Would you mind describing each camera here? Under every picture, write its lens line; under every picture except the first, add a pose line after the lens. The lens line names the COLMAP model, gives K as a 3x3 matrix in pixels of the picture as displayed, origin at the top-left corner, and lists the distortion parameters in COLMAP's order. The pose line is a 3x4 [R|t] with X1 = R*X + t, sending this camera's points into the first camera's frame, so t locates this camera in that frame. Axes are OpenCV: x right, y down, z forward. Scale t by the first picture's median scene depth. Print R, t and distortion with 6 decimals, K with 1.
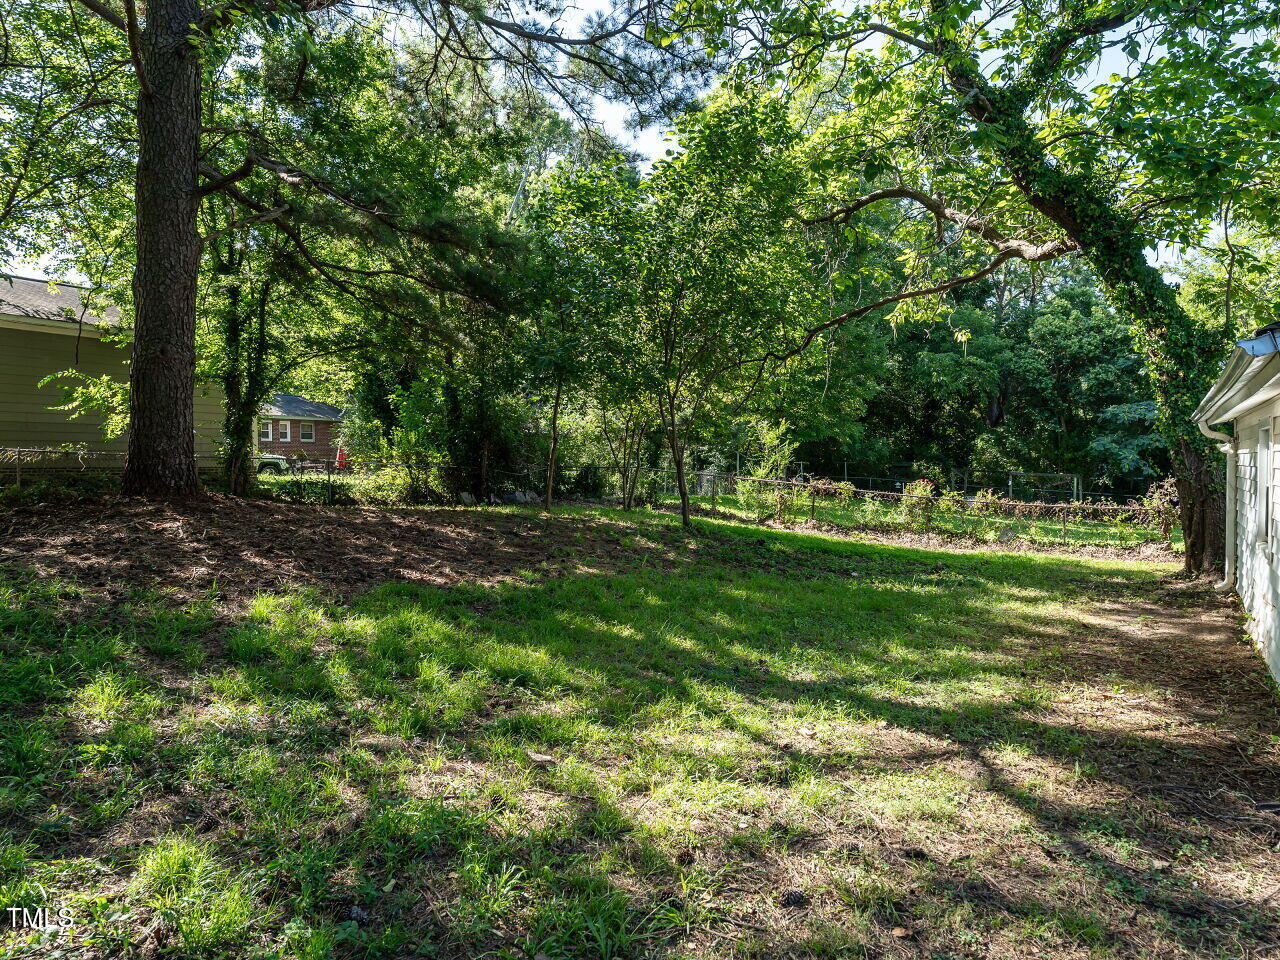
lens RADIAL K [[875.2, 0, 637.2], [0, 875.2, 475.0], [0, 0, 1]] dist [0.002289, -0.001071]
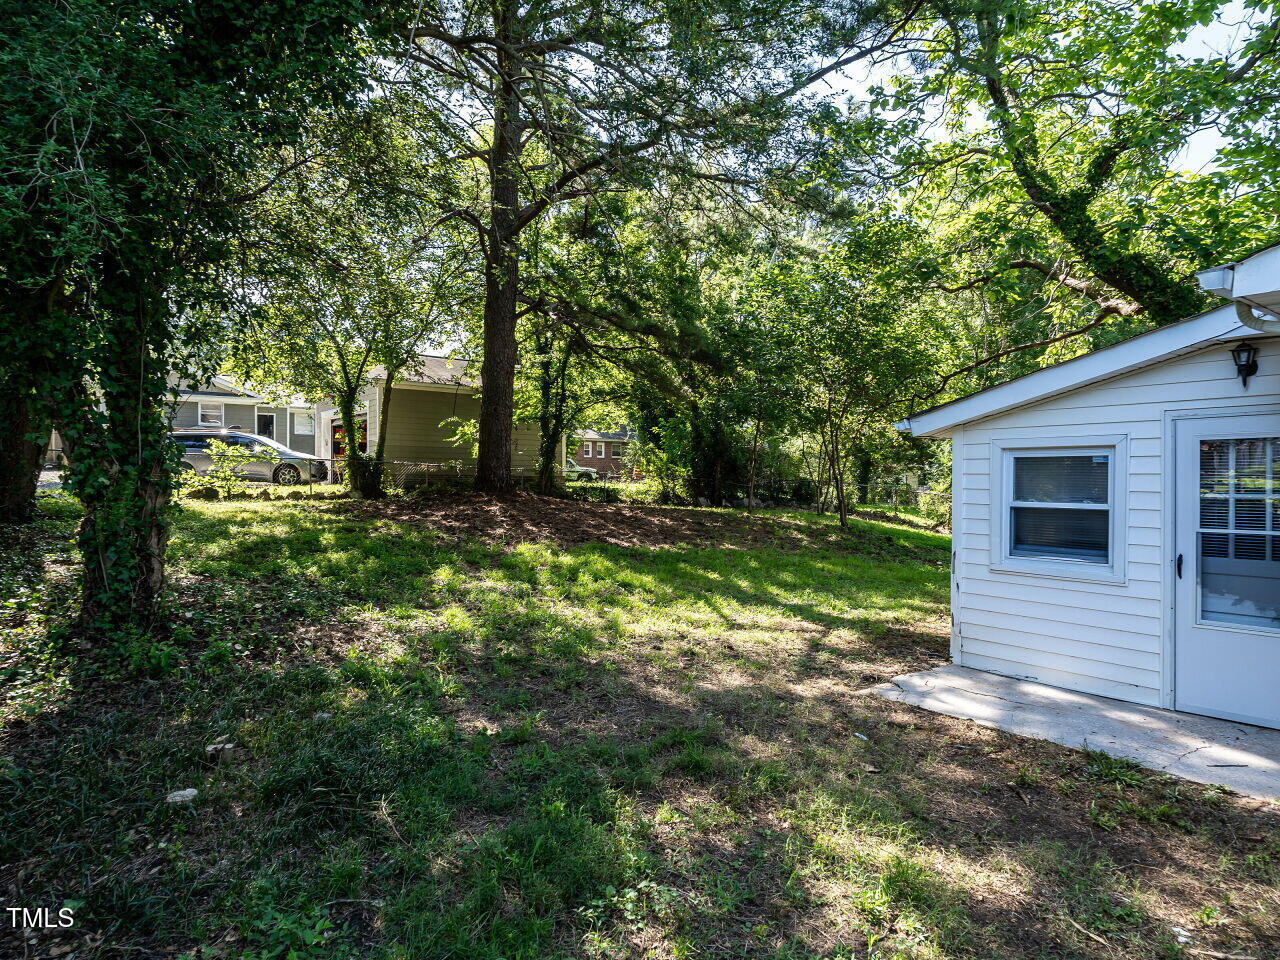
lens RADIAL K [[854.2, 0, 631.9], [0, 854.2, 466.5], [0, 0, 1]] dist [-0.005160, 0.002914]
pose [[0.922742, 0.010355, -0.385278, 0.283865], [-0.019894, 0.999586, -0.020779, 0.001923], [0.384903, 0.026839, 0.922567, -0.358935]]
